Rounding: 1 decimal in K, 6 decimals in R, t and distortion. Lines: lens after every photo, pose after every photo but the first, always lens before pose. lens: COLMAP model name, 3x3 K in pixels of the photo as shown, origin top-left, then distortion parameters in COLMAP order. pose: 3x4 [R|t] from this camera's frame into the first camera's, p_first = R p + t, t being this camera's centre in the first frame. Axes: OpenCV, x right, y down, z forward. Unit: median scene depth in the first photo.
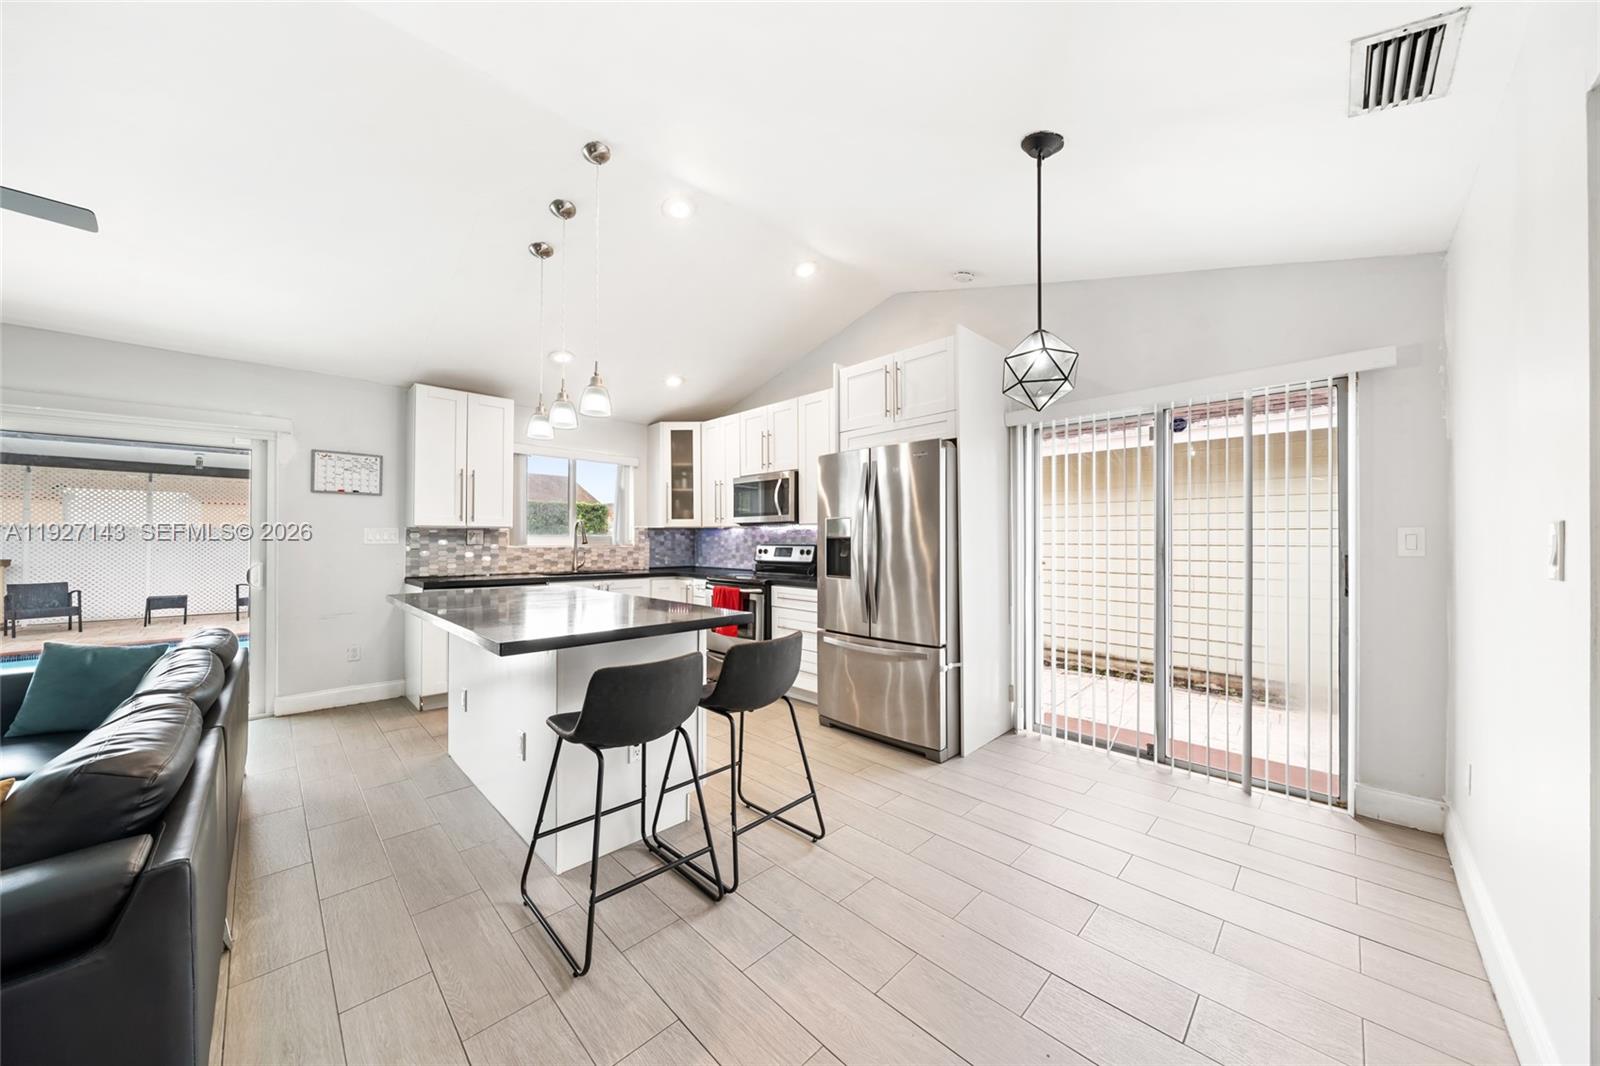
lens RADIAL K [[544.3, 0, 795.3], [0, 544.3, 531.3], [0, 0, 1]] dist [-0.005249, -0.000176]
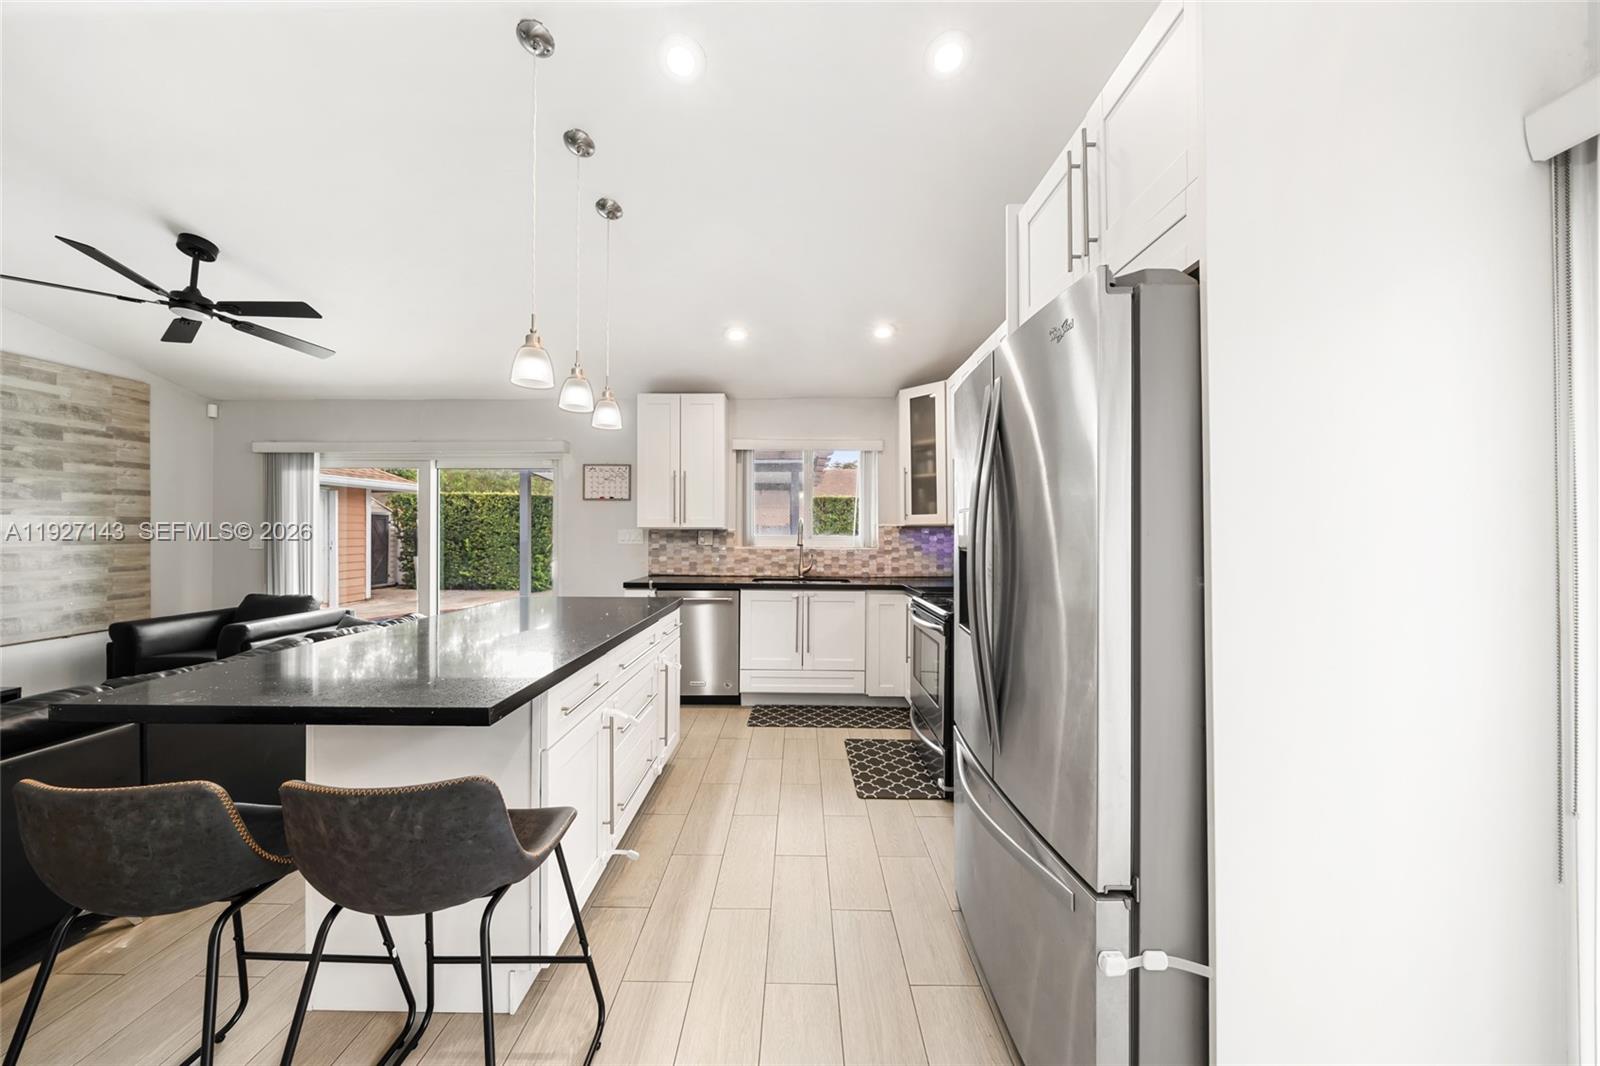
lens RADIAL K [[544.3, 0, 795.3], [0, 544.3, 531.3], [0, 0, 1]] dist [-0.005249, -0.000176]
pose [[0.704933, 0.000171, -0.709273, 0.244050], [0.009142, 0.999915, 0.009327, -0.009372], [0.709215, -0.013059, 0.704872, 0.419824]]
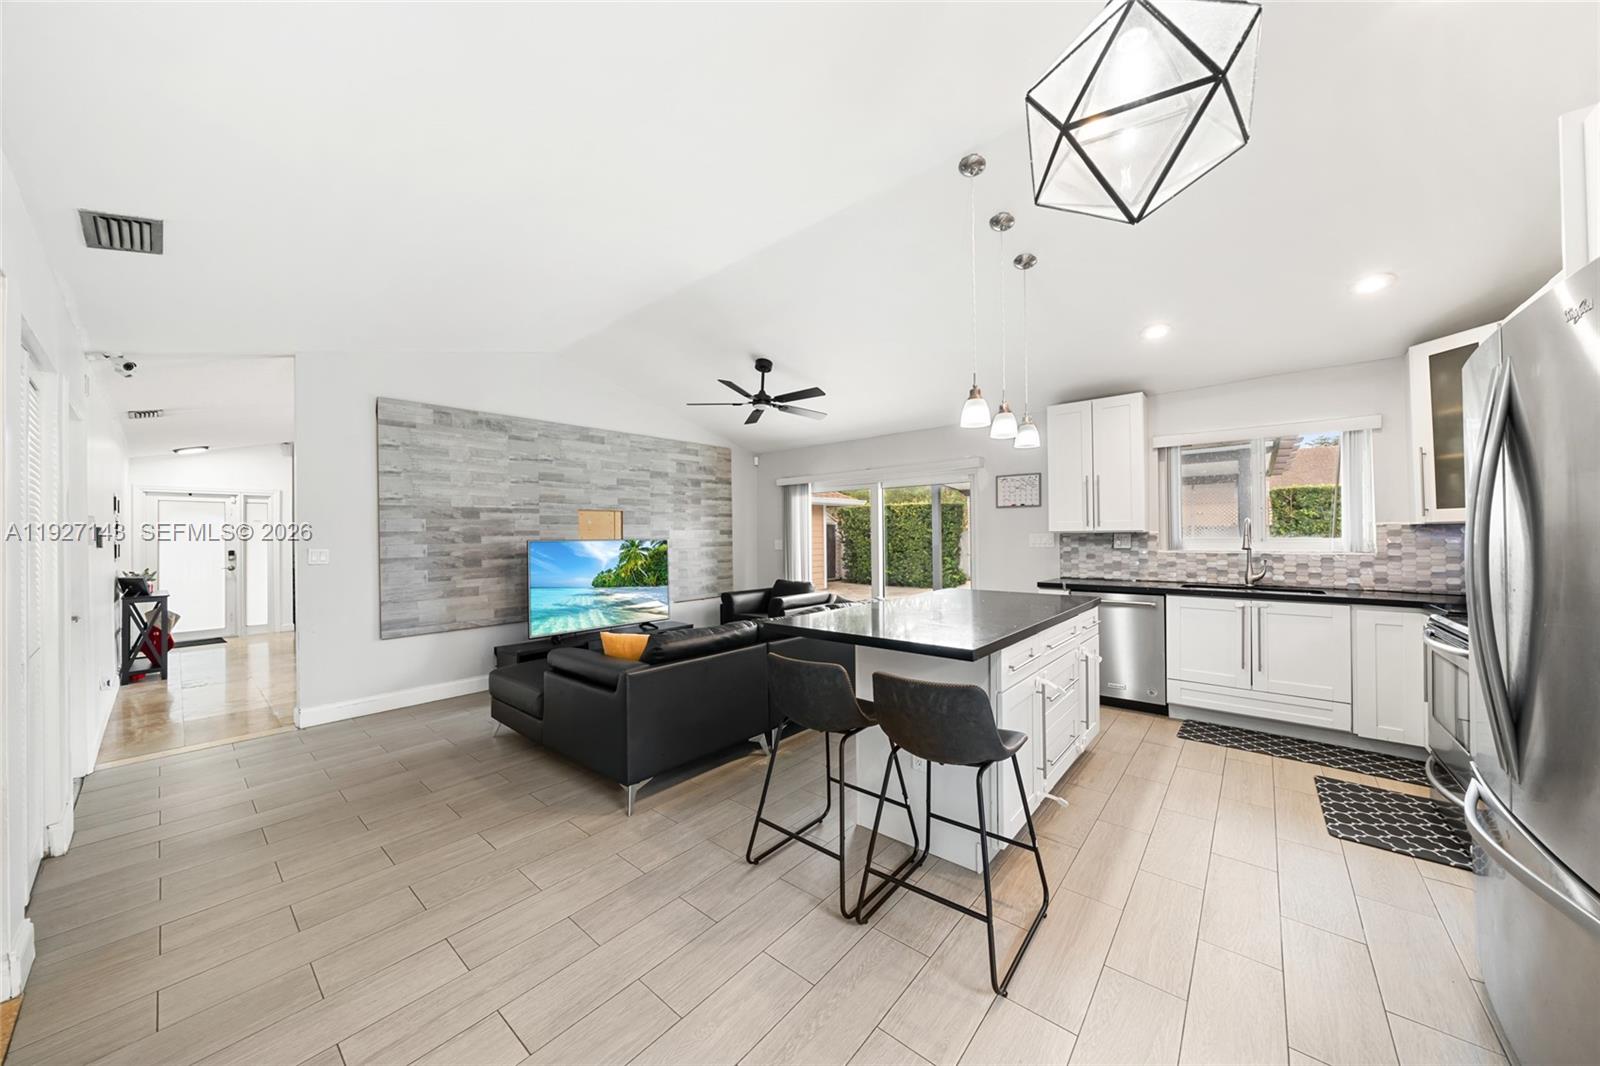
lens RADIAL K [[544.3, 0, 795.3], [0, 544.3, 531.3], [0, 0, 1]] dist [-0.005249, -0.000176]
pose [[0.083815, -0.012548, -0.996402, 0.346859], [0.024015, 0.999656, -0.010569, -0.010875], [0.996192, -0.023042, 0.084087, 0.336675]]
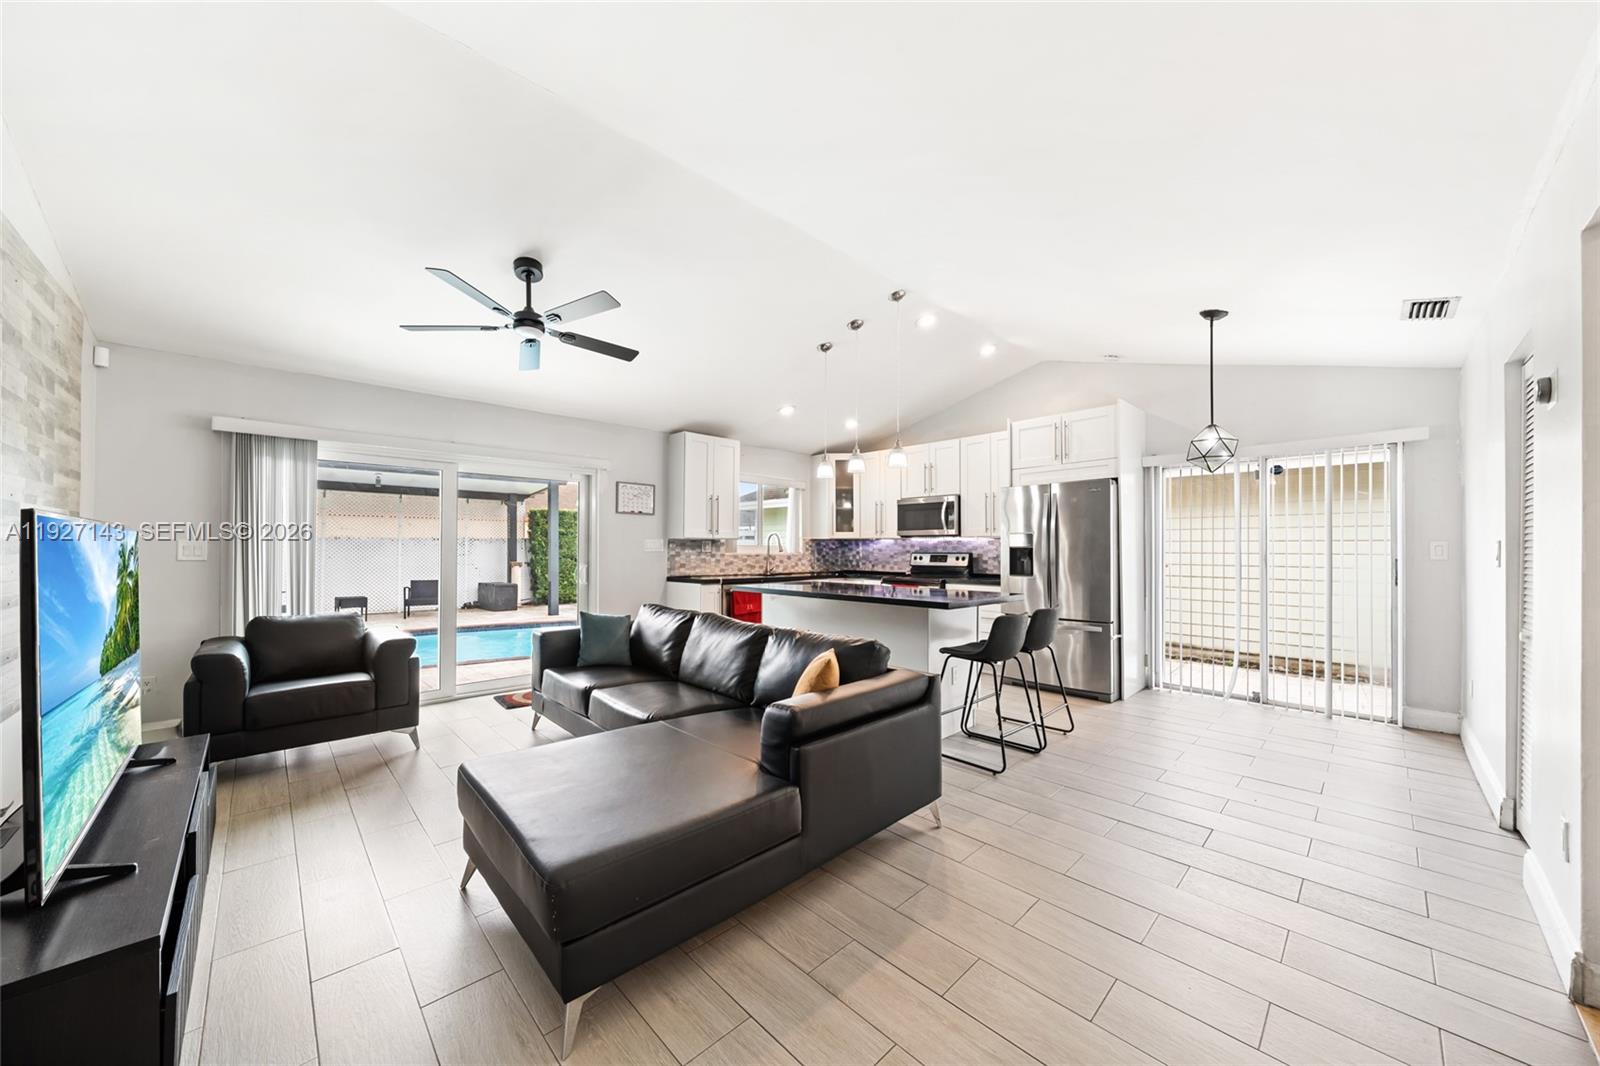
lens RADIAL K [[564.6, 0, 794.3], [0, 564.6, 538.9], [0, 0, 1]] dist [-0.003396, -0.000128]
pose [[0.999842, 0.001092, -0.017715, -0.364509], [-0.001132, 0.999997, -0.002247, -0.004393], [0.017712, 0.002267, 0.999841, -0.344573]]
